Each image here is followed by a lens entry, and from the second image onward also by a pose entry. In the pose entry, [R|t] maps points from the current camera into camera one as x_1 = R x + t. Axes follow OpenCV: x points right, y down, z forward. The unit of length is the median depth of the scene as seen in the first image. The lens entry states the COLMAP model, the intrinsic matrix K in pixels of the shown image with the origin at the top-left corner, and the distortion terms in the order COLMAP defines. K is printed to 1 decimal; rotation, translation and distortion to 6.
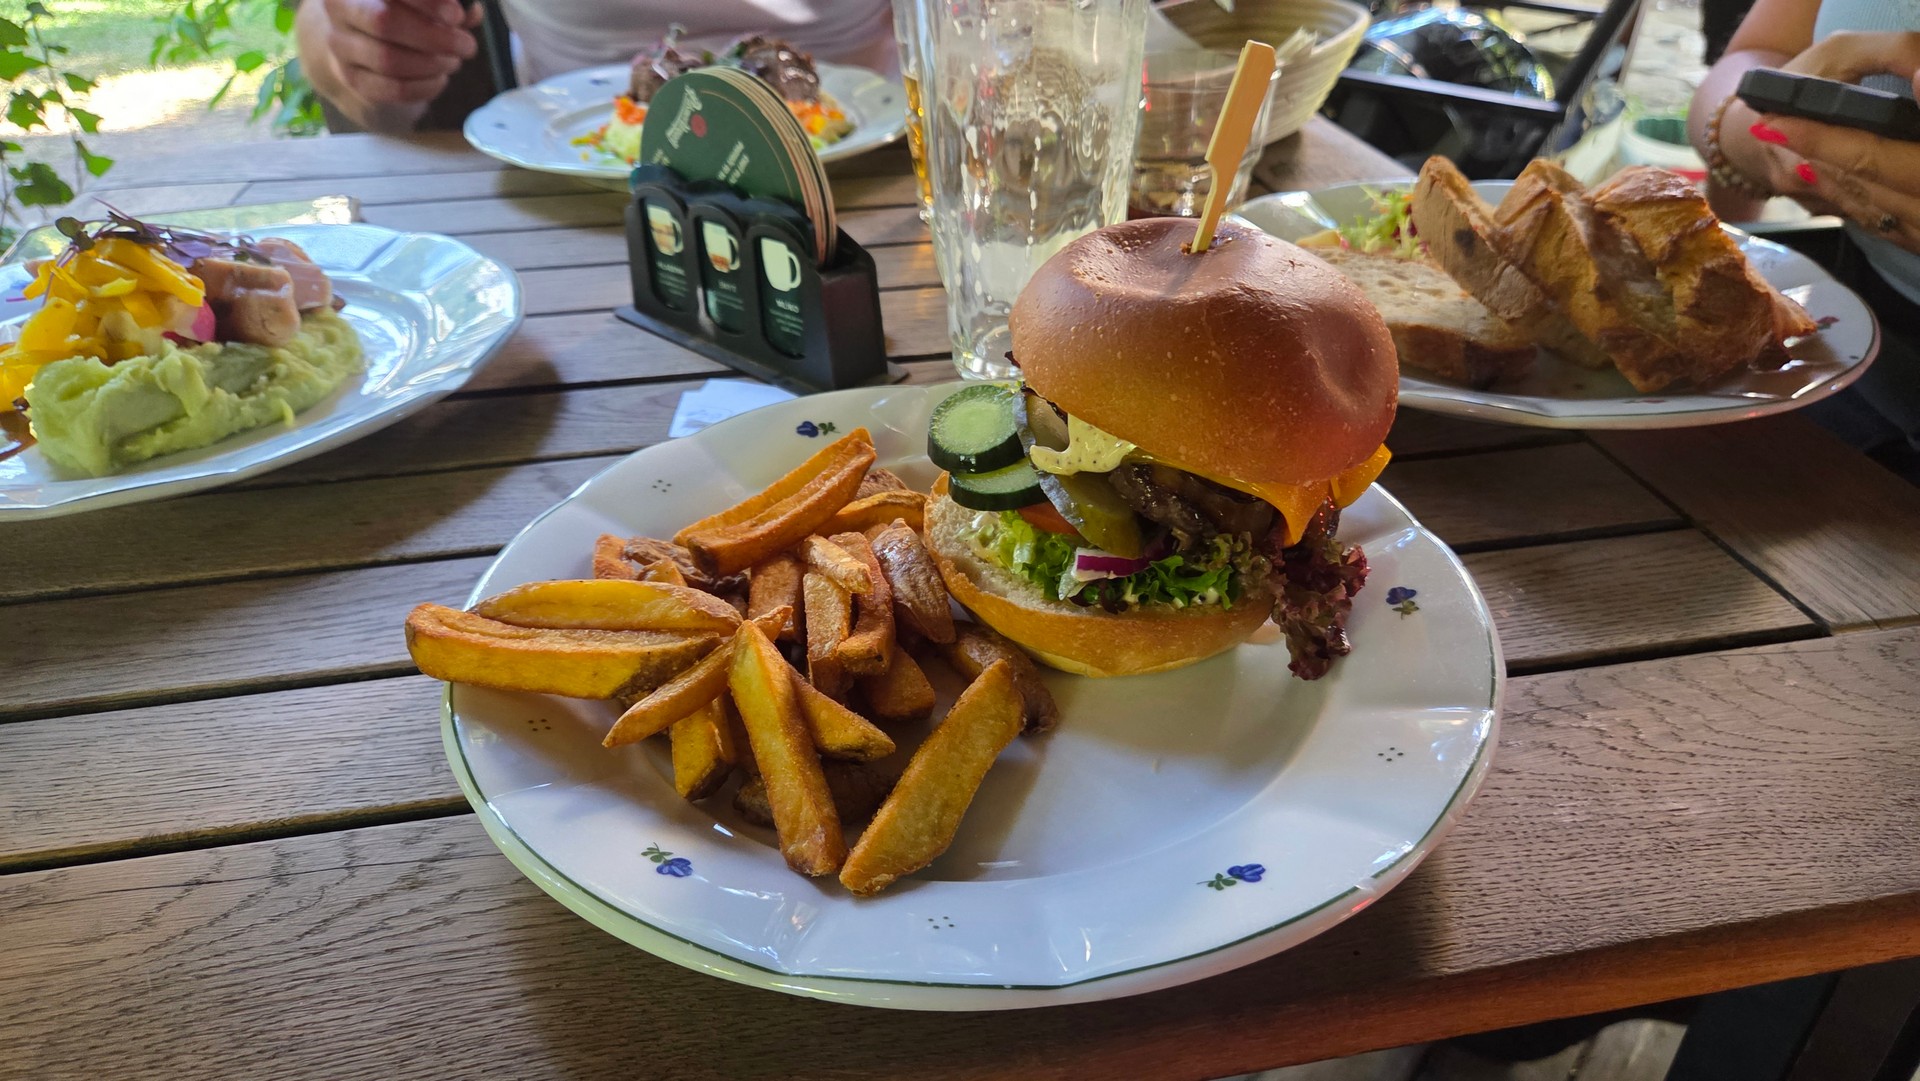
lens RADIAL K [[1249.7, 0, 977.3], [0, 1249.7, 548.8], [0, 0, 1]] dist [-0.011398, -0.008688]
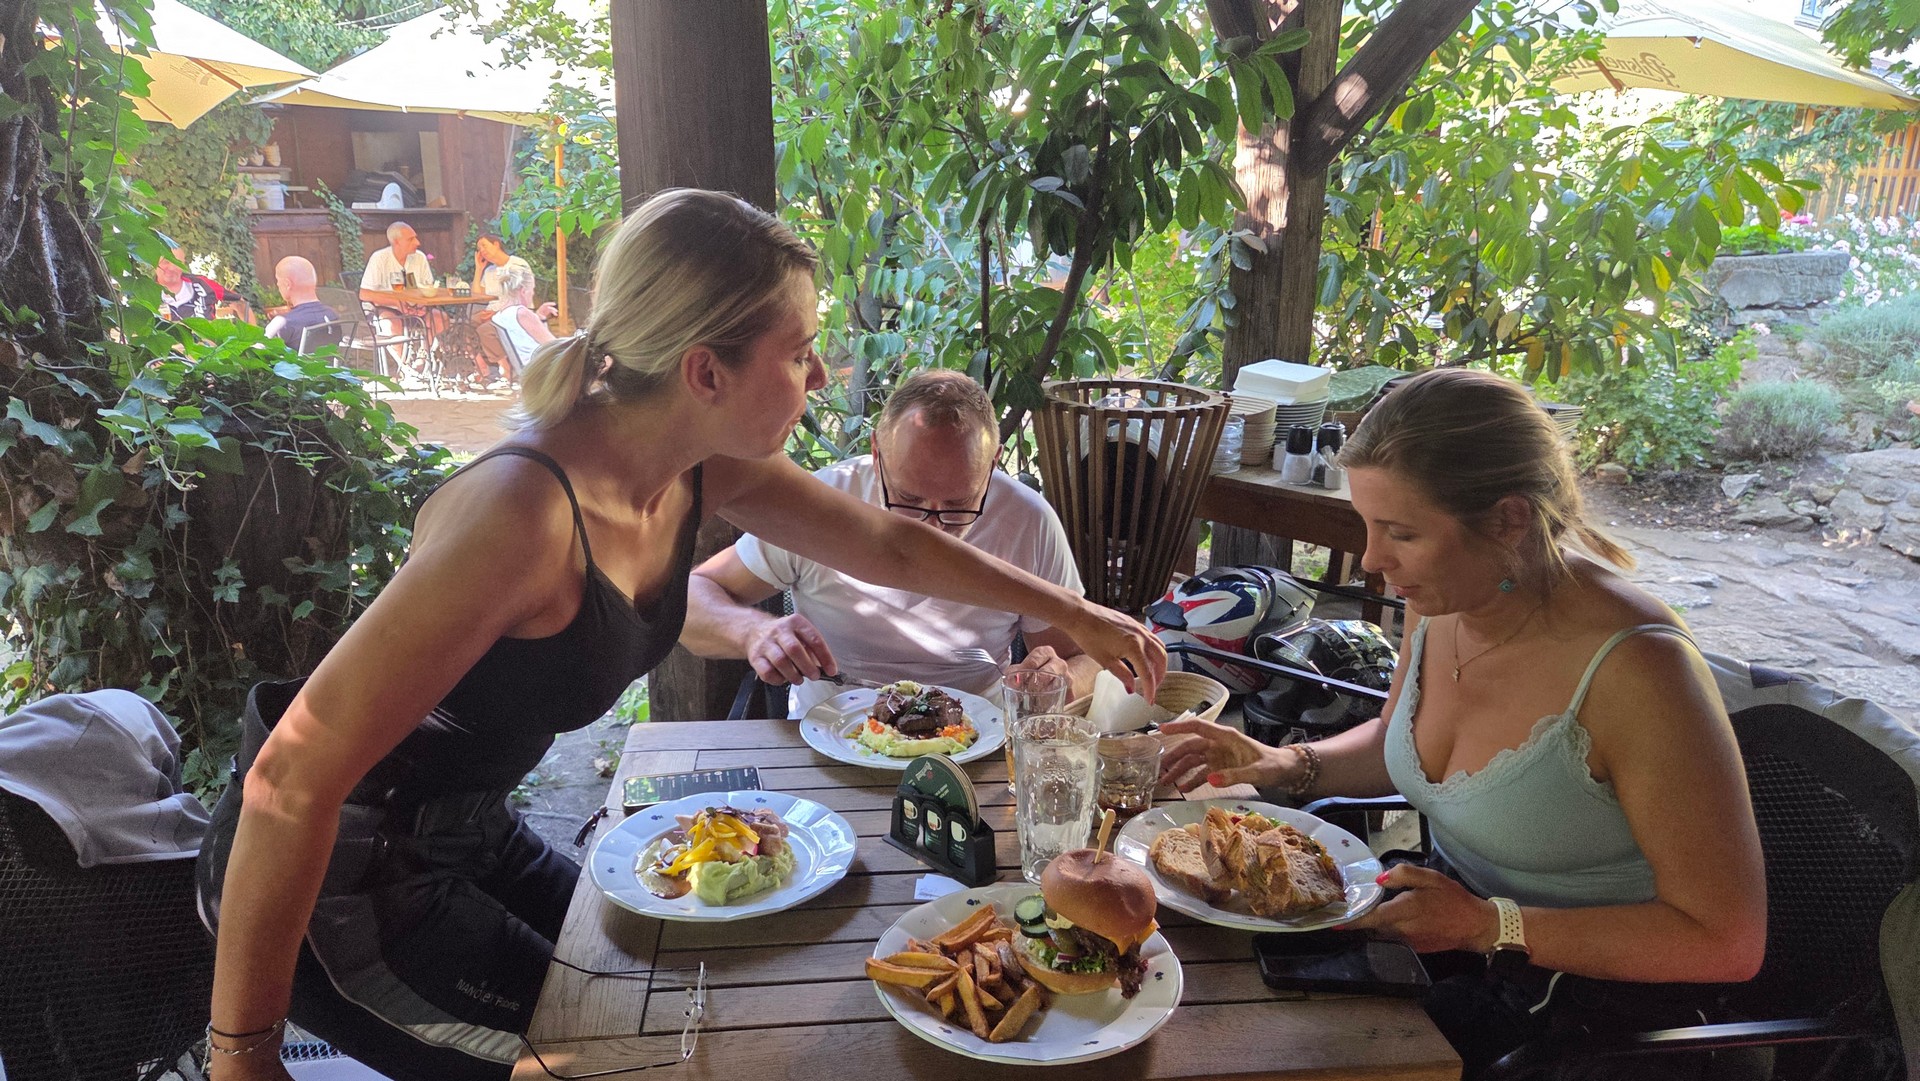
lens RADIAL K [[1249.7, 0, 945.1], [0, 1249.7, 538.3], [0, 0, 1]] dist [-0.011398, -0.008688]
pose [[0.995934, 0.034640, -0.083158, 0.013605], [-0.058893, 0.948895, -0.310049, 0.001827], [0.068168, 0.313686, 0.947077, -1.957694]]
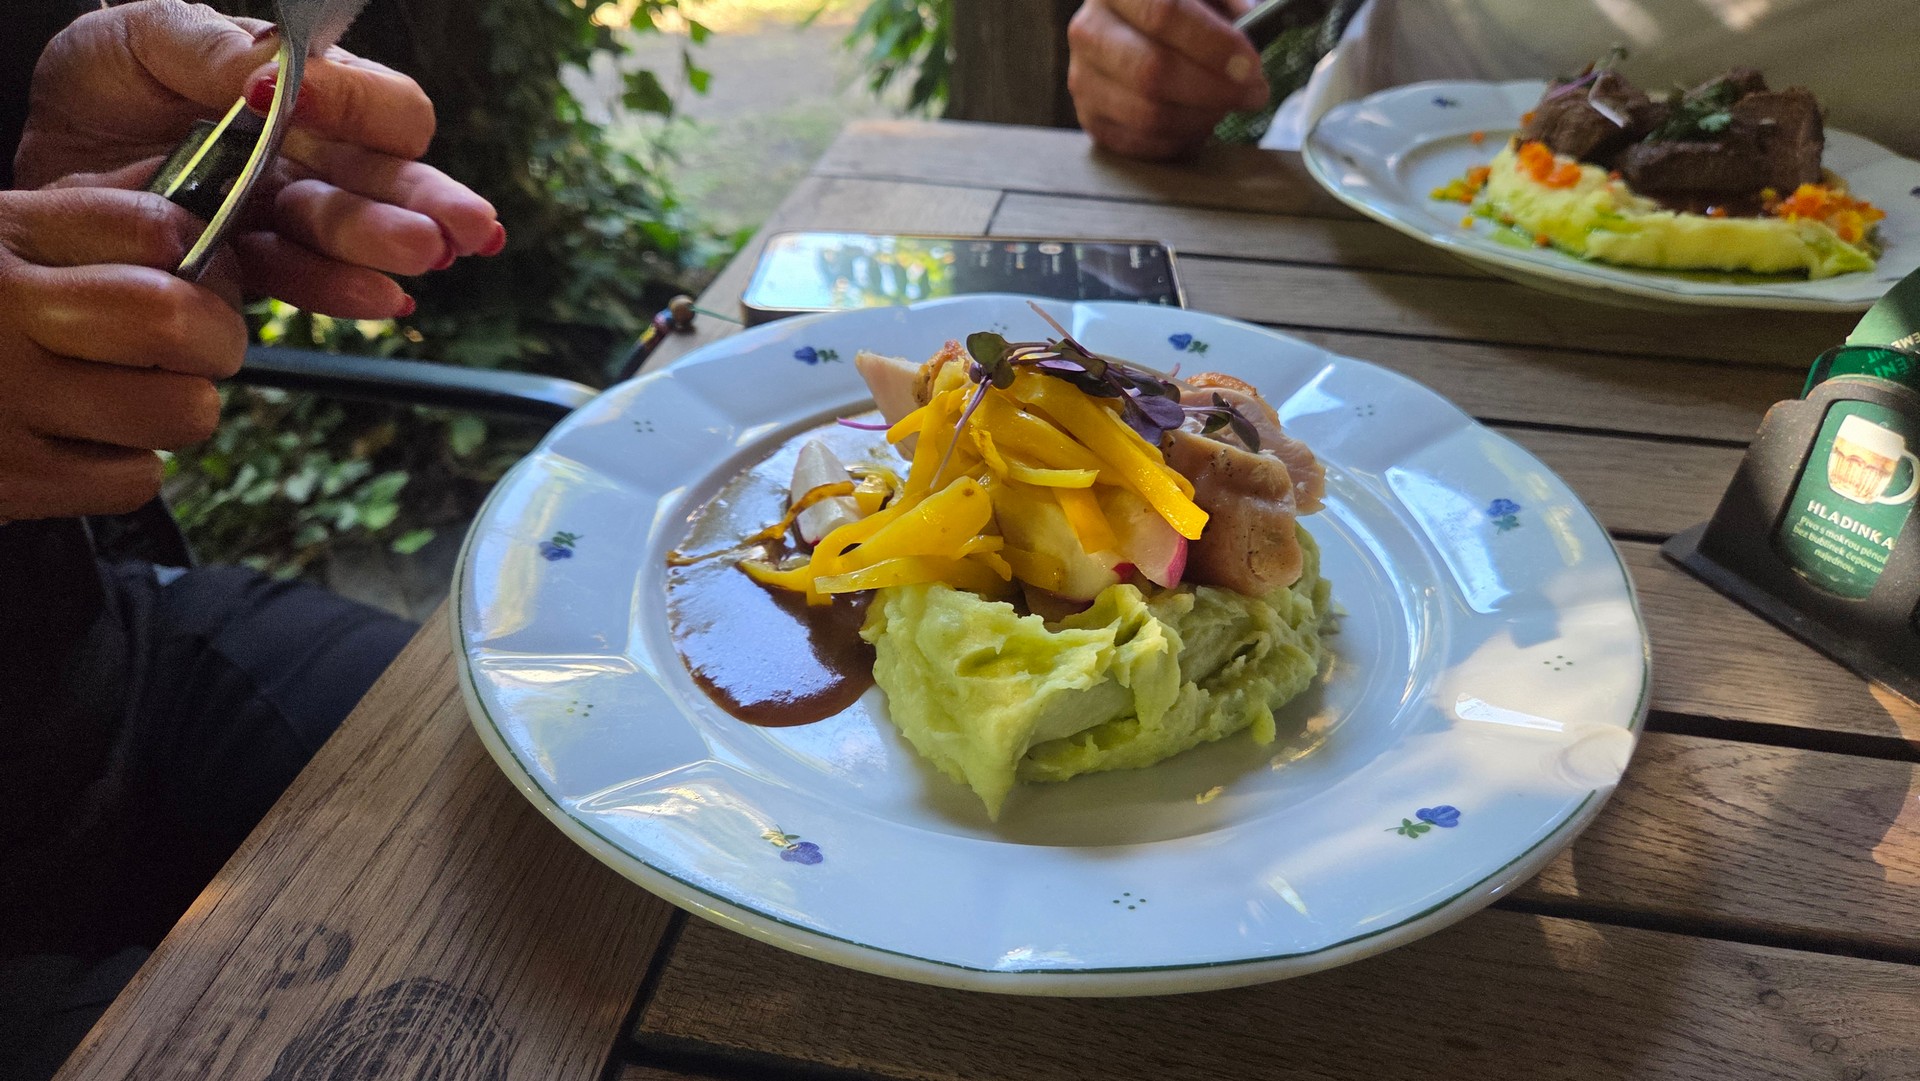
lens RADIAL K [[1249.7, 0, 961.7], [0, 1249.7, 547.7], [0, 0, 1]] dist [-0.011398, -0.008688]
pose [[0.931832, 0.218657, -0.289619, -0.580594], [-0.208673, 0.975802, 0.065320, -0.214382], [0.296893, -0.000431, 0.954911, 0.434891]]
